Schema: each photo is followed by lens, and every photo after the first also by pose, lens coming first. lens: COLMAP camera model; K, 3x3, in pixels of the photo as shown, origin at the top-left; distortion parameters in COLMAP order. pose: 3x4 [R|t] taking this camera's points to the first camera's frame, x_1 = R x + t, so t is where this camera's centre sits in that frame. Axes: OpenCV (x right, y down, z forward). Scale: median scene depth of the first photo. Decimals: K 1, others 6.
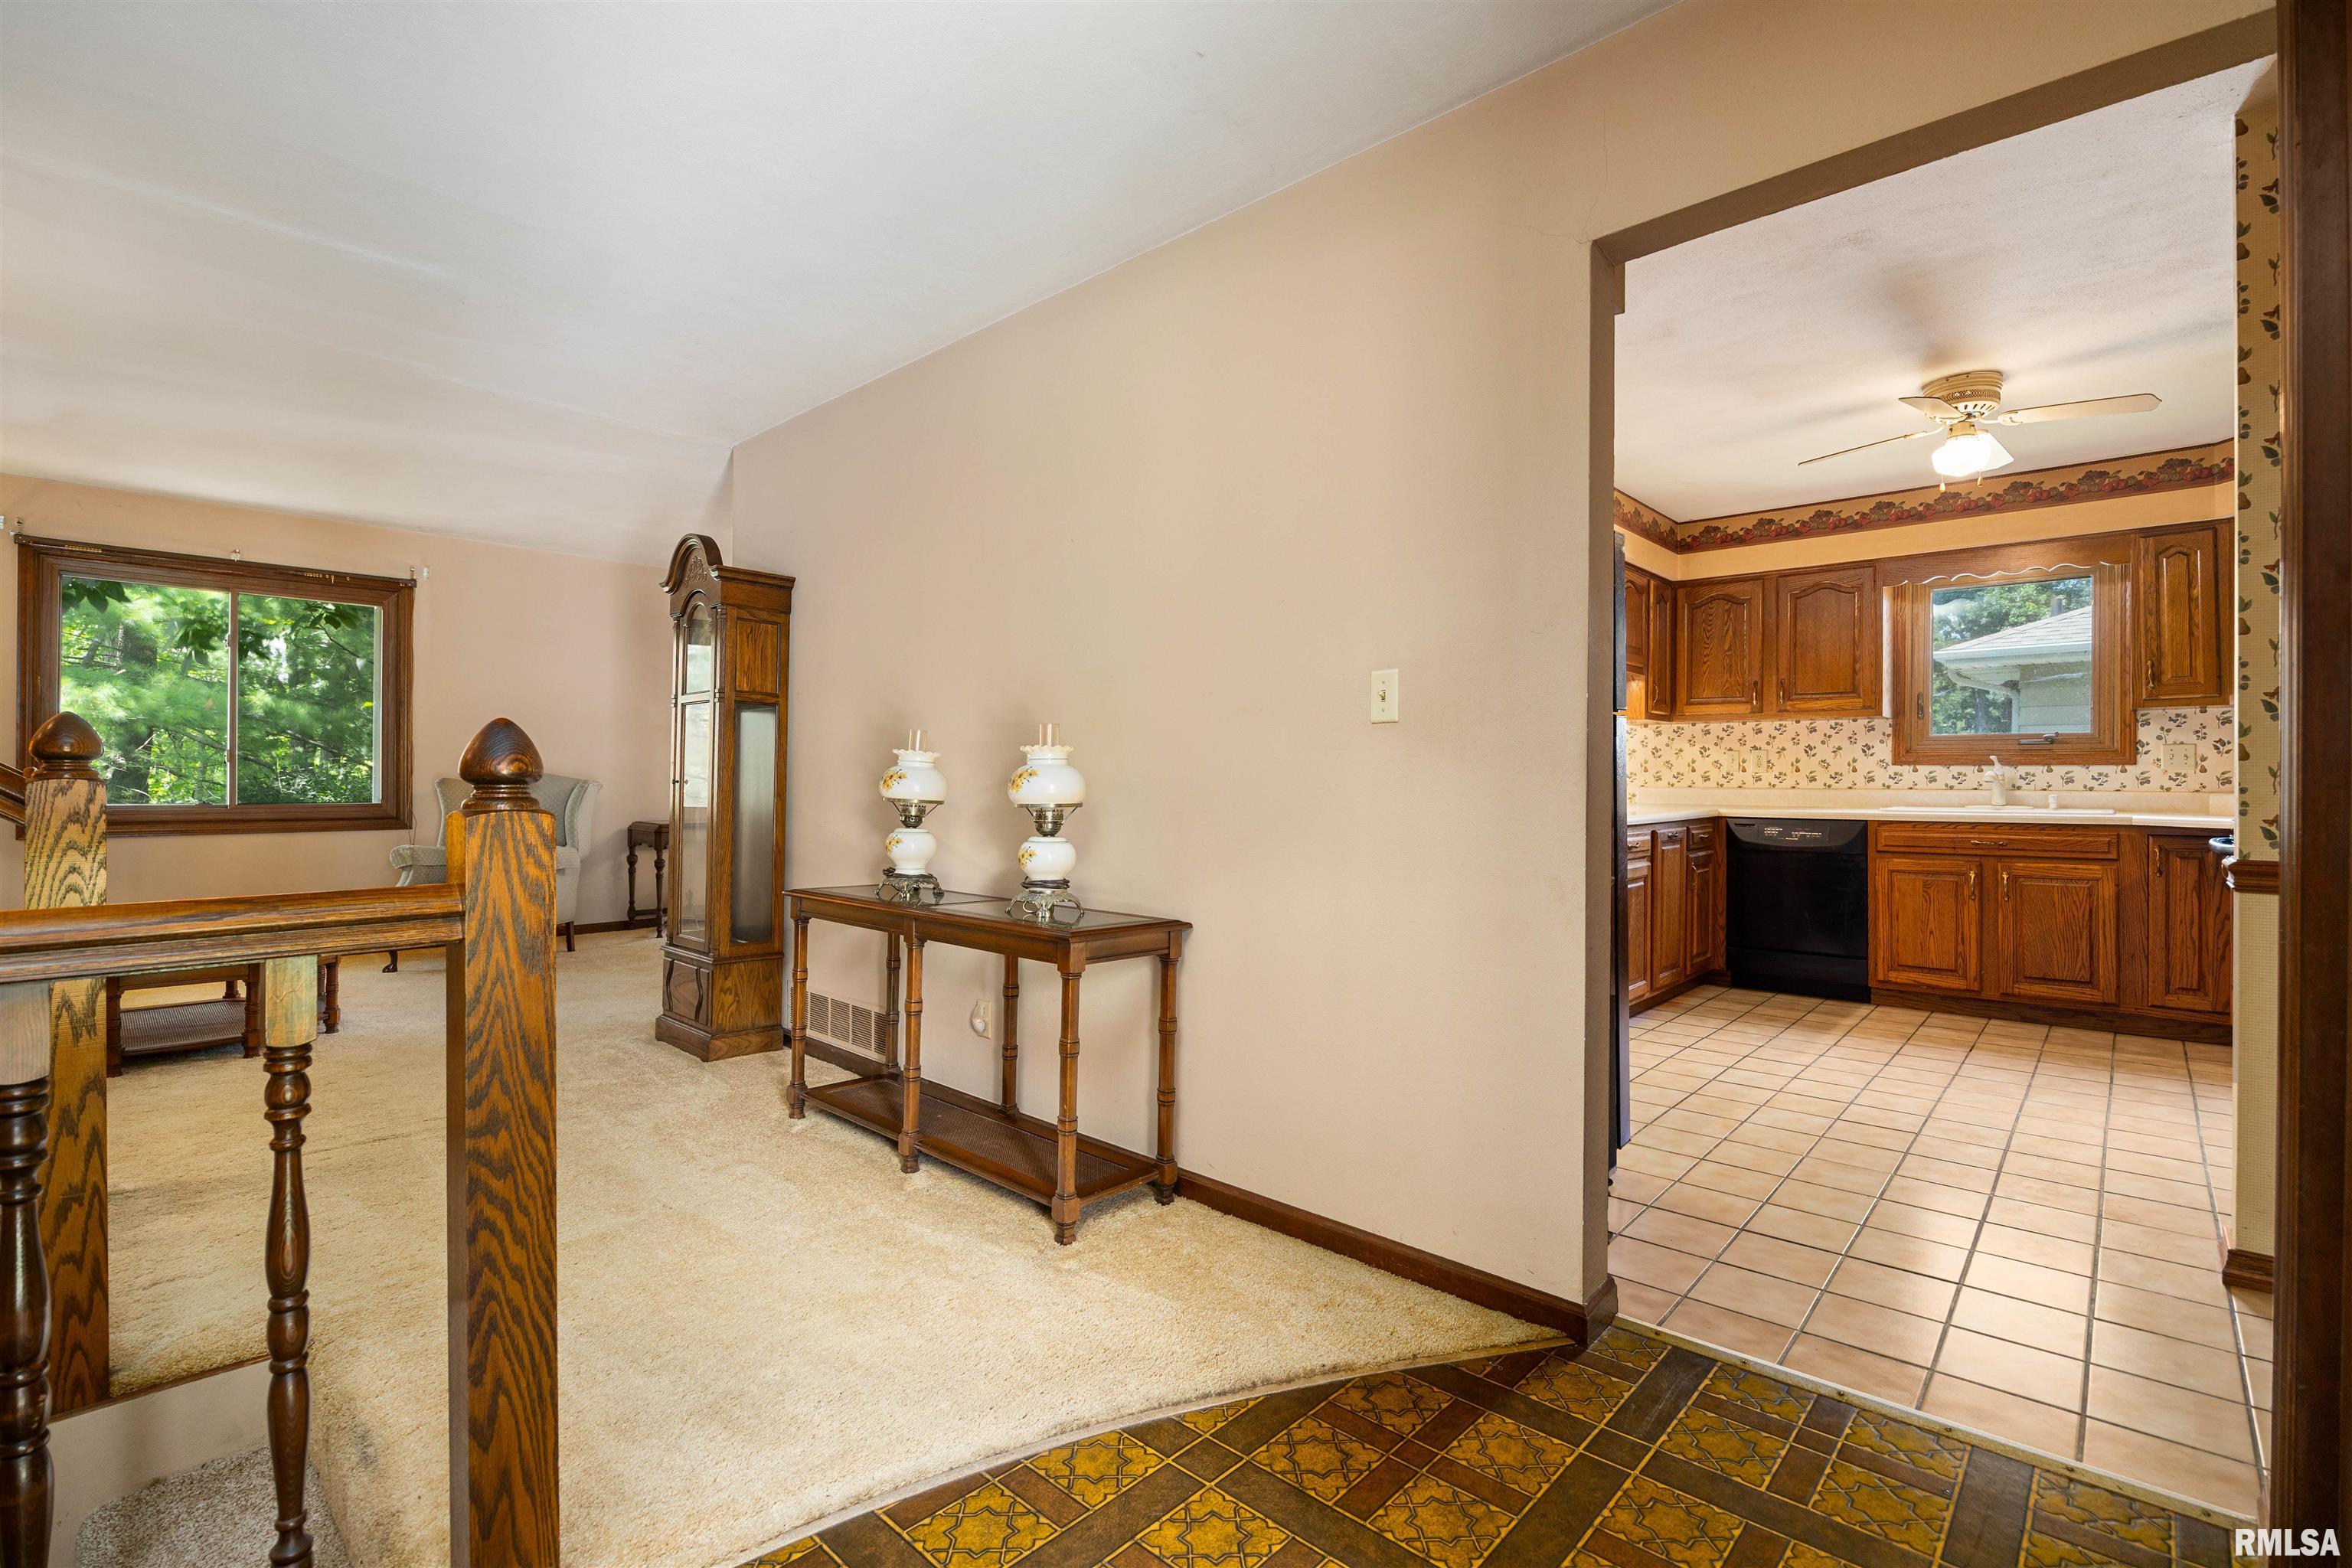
lens RADIAL K [[1040.6, 0, 1189.8], [0, 1040.6, 778.6], [0, 0, 1]] dist [-0.016149, -0.000986]
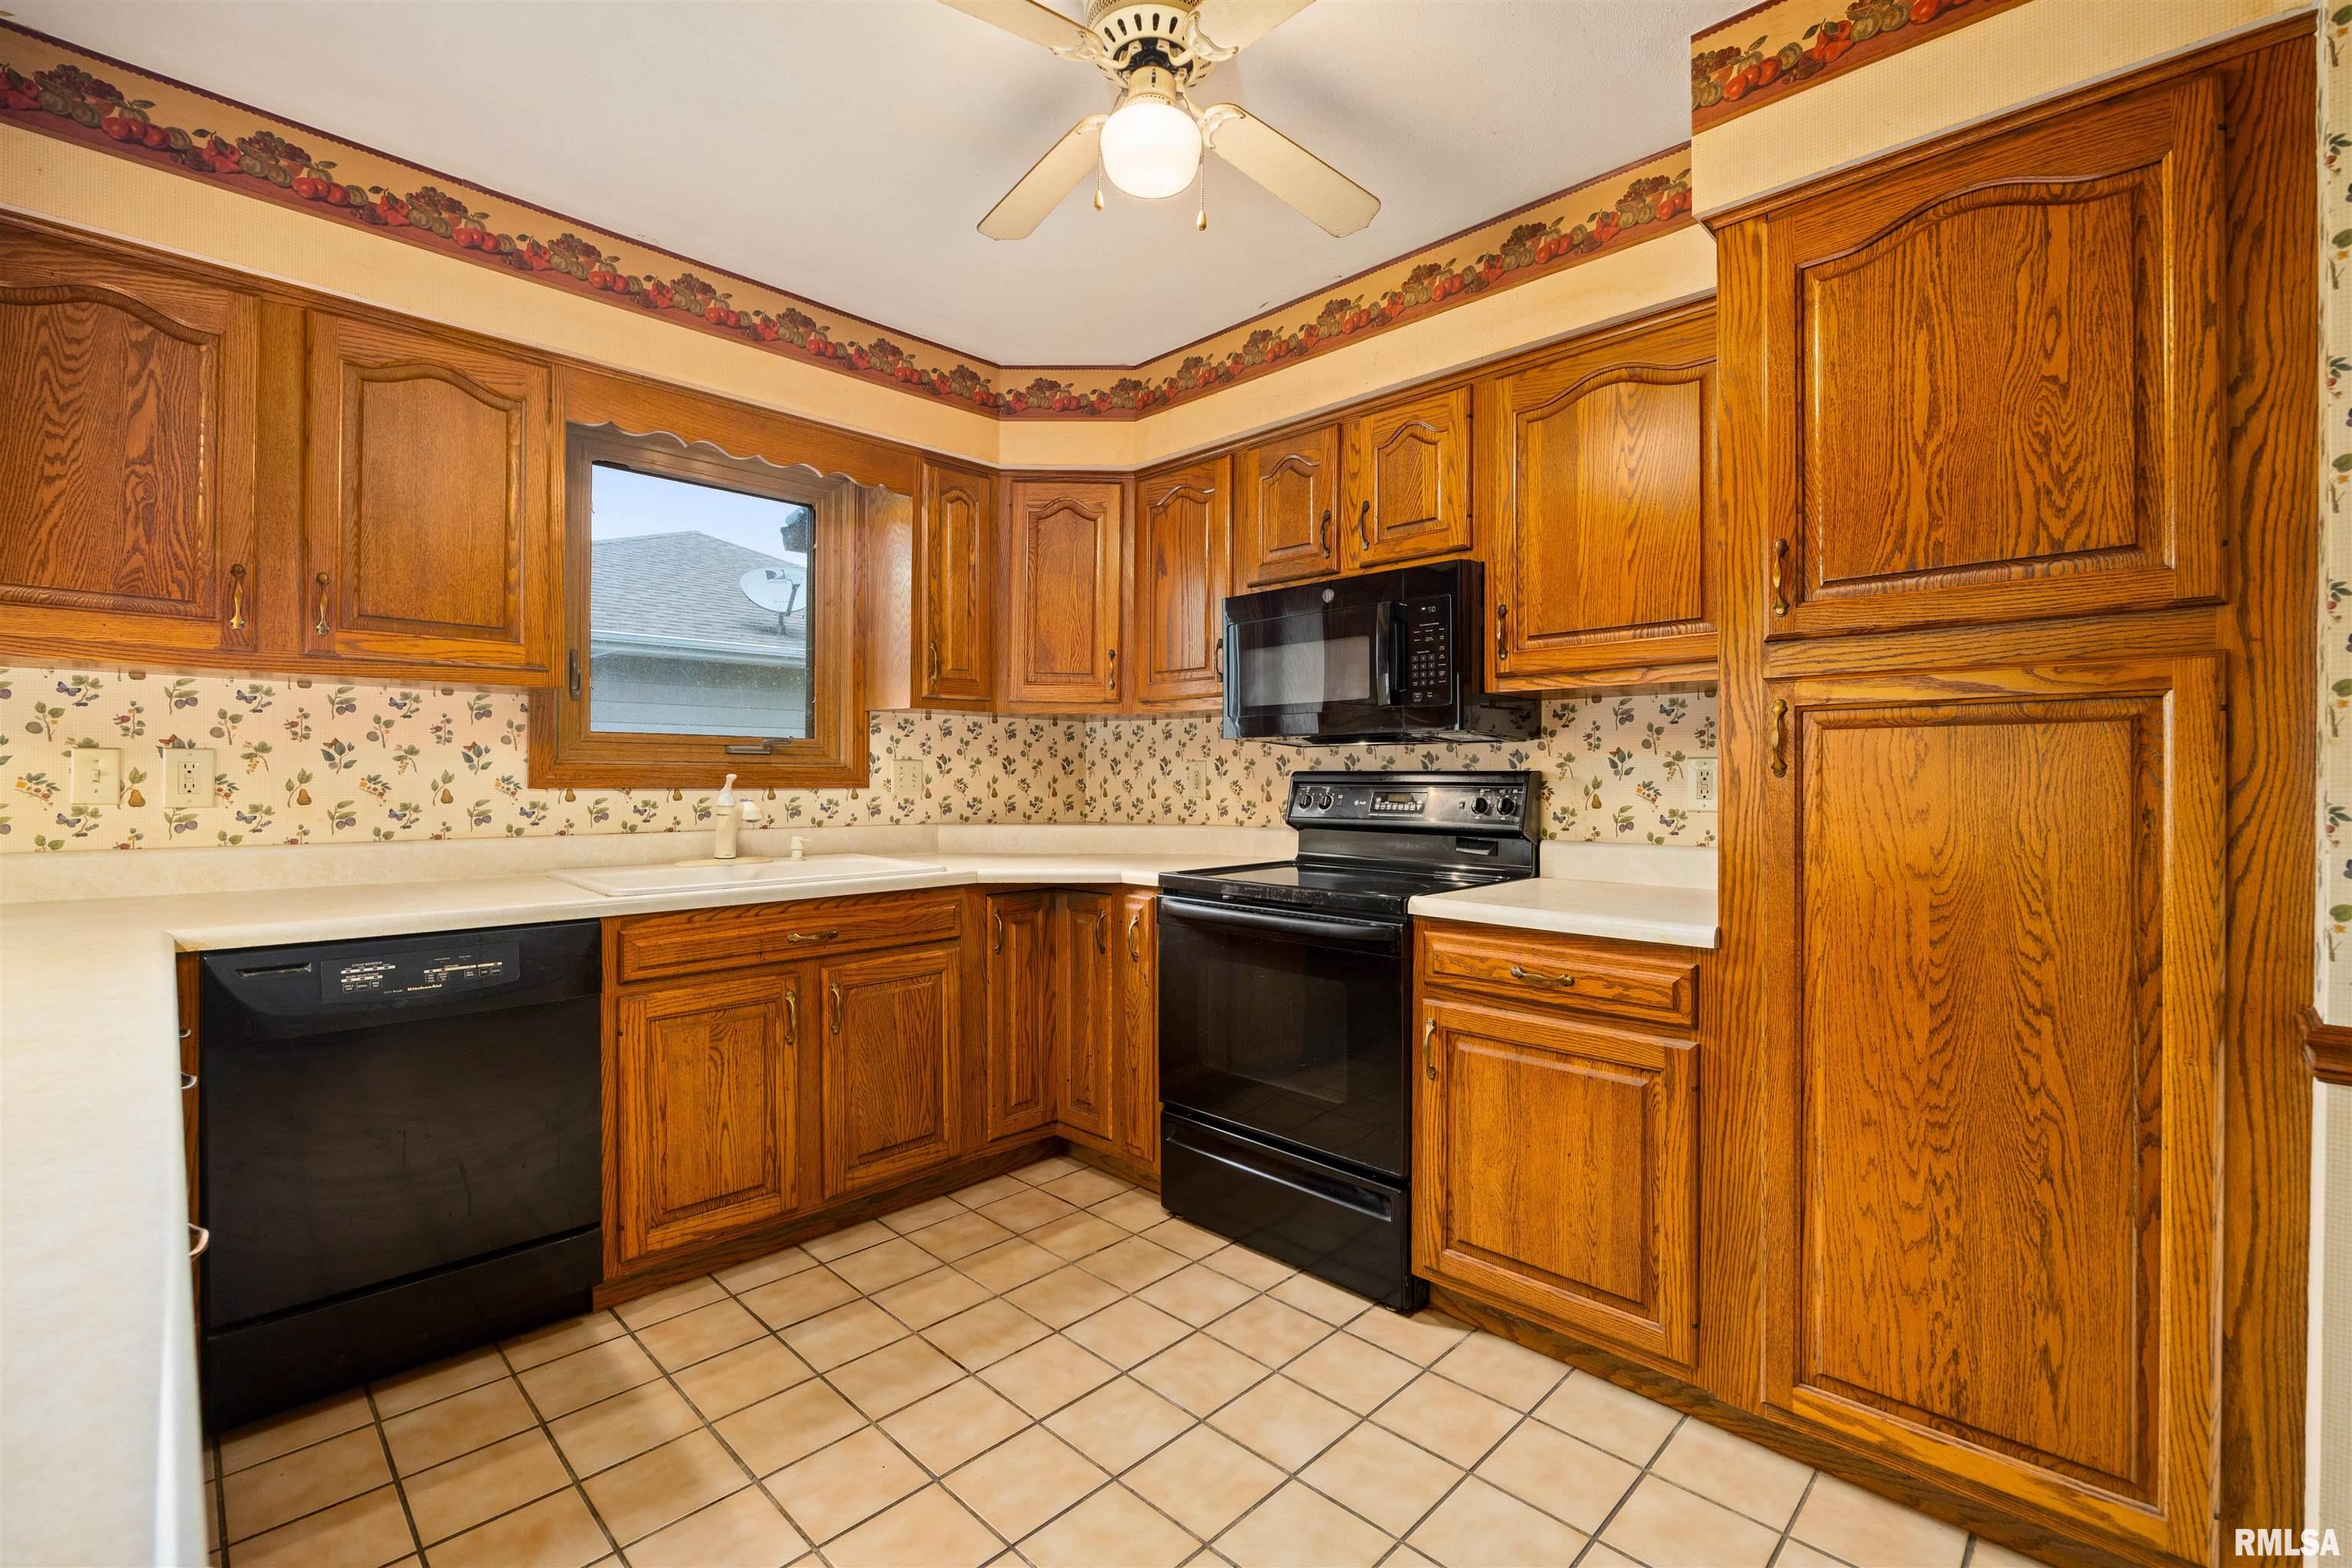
lens RADIAL K [[1019.1, 0, 1192.0], [0, 1019.1, 780.8], [0, 0, 1]] dist [-0.011257, 0.000191]
pose [[0.026058, -0.009458, 0.999616, 0.222489], [-0.005147, 0.999941, 0.009595, -0.025557], [-0.999647, -0.005395, 0.026008, 0.740566]]
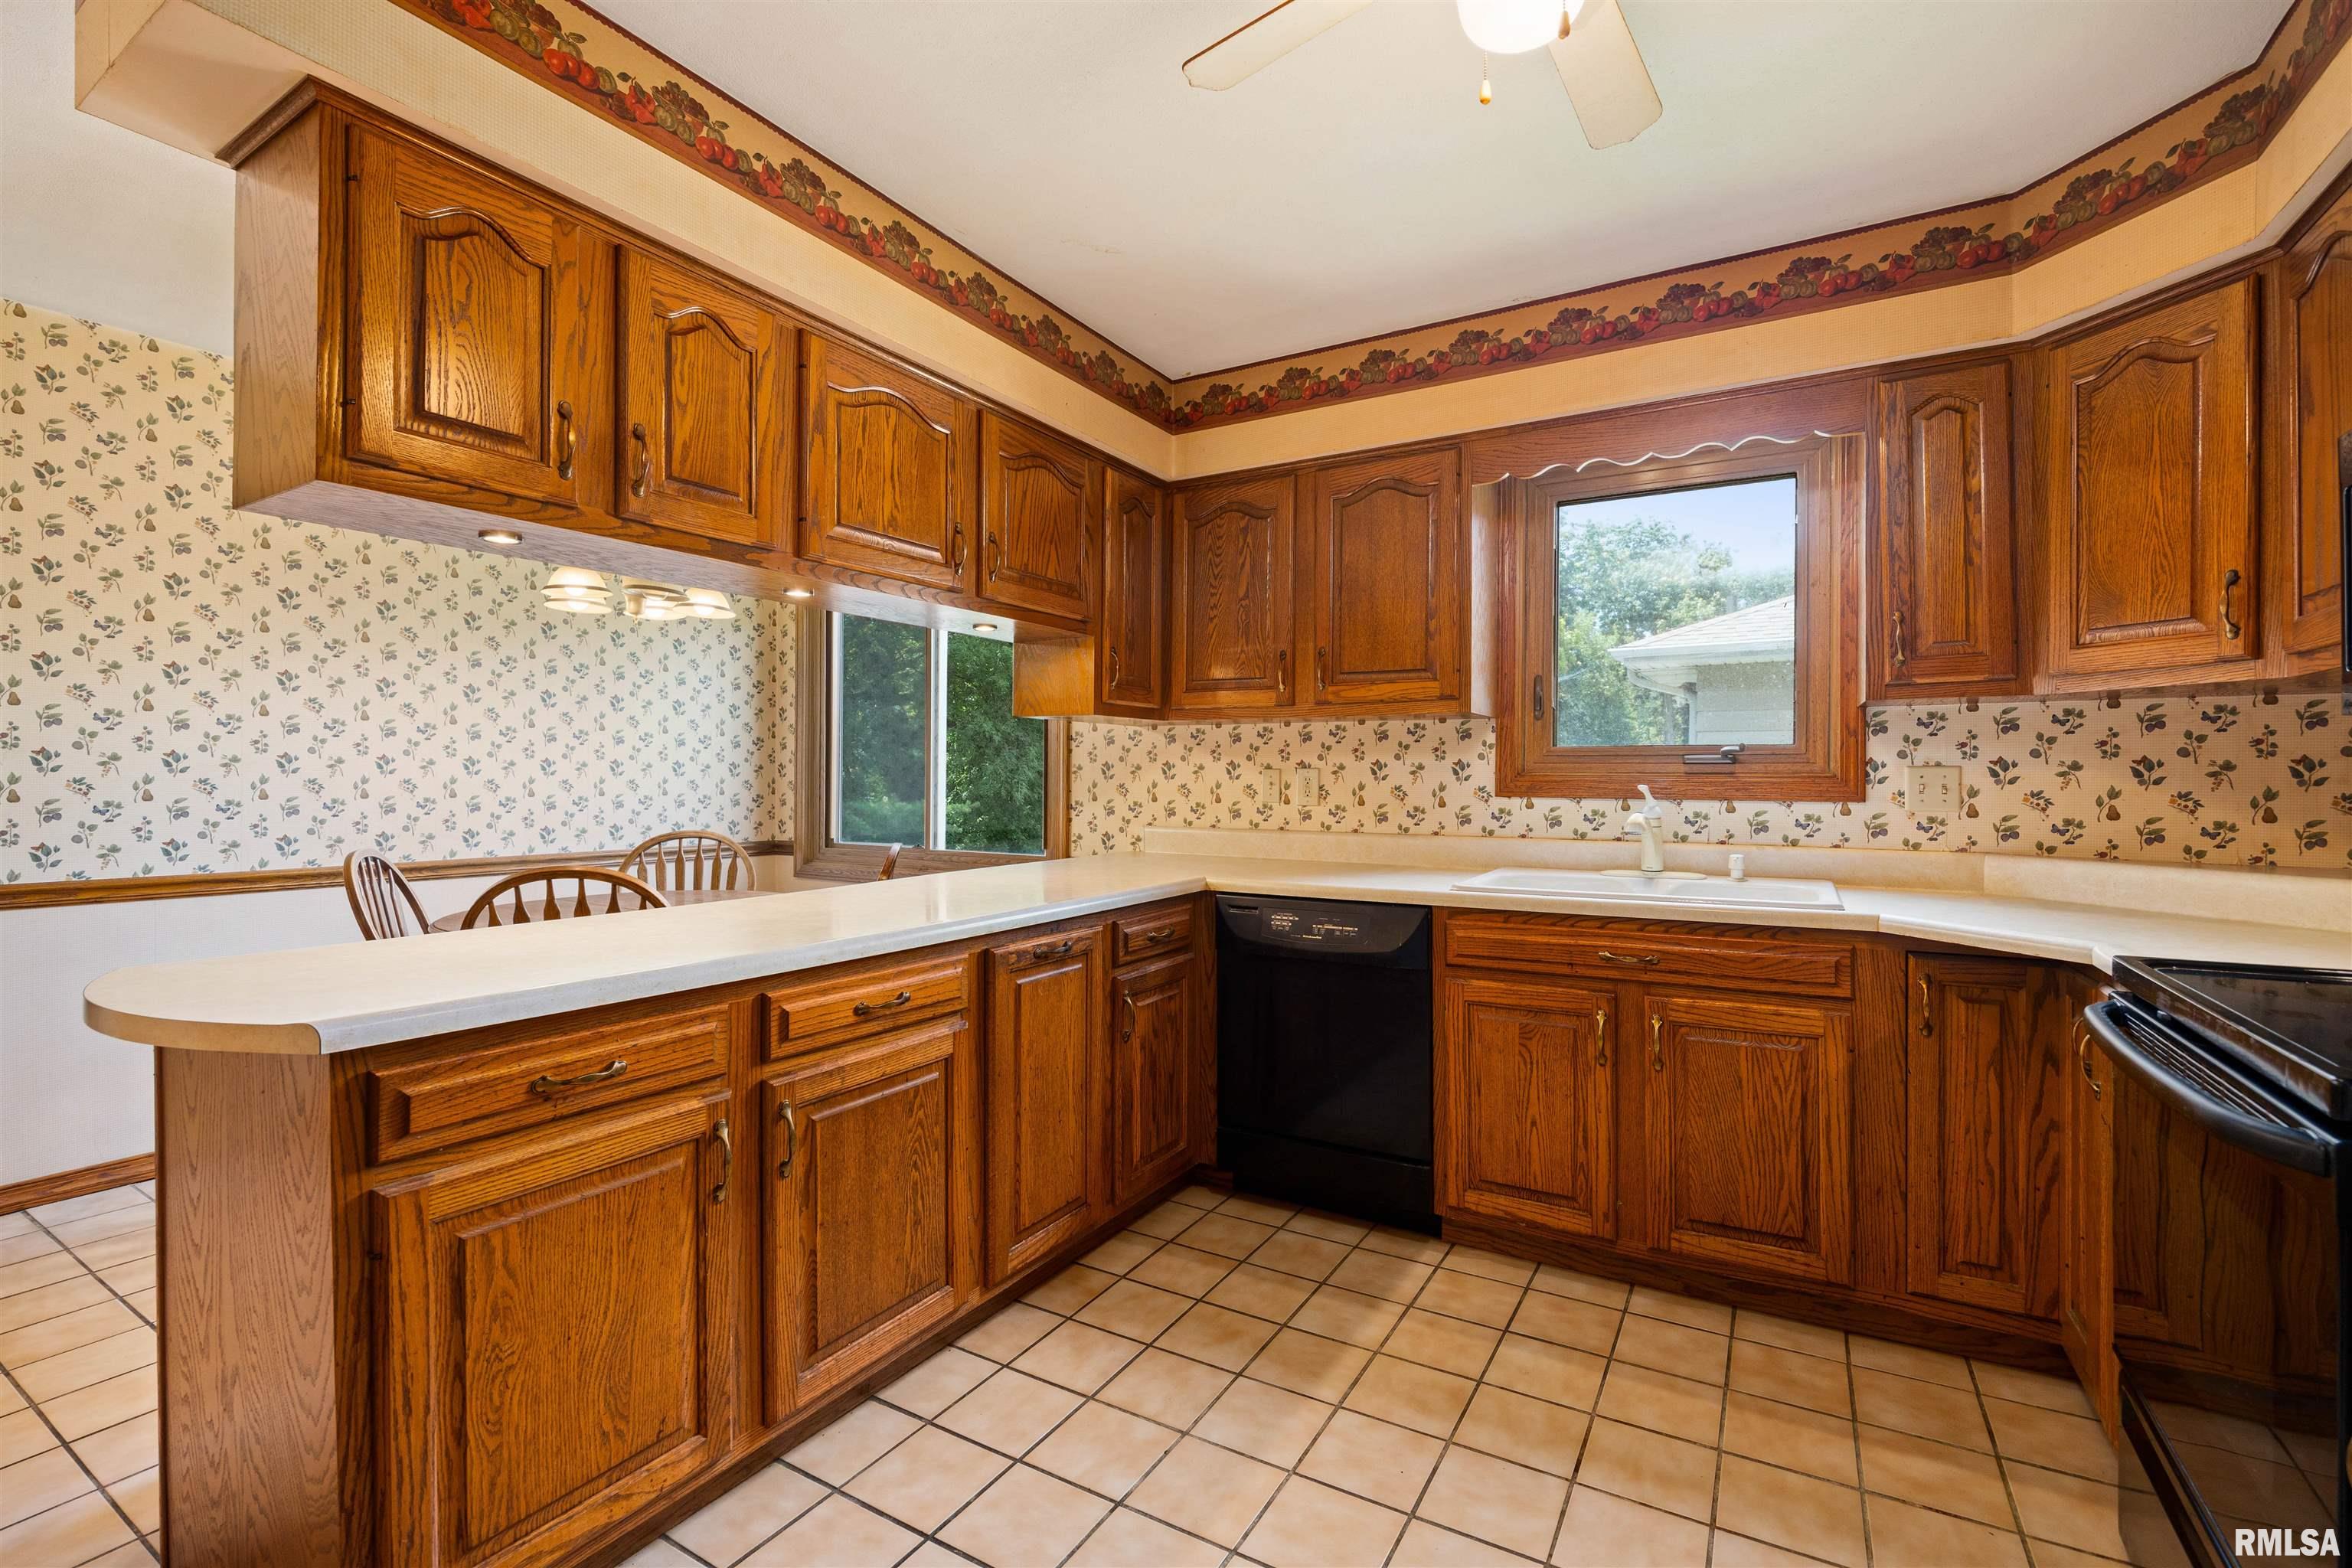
lens RADIAL K [[1019.1, 0, 1195.0], [0, 1019.1, 779.0], [0, 0, 1]] dist [-0.011257, 0.000191]
pose [[0.976677, -0.001289, 0.214712, 0.428517], [0.001062, 0.999999, 0.001171, -0.026590], [-0.214713, -0.000916, 0.976677, 0.517958]]
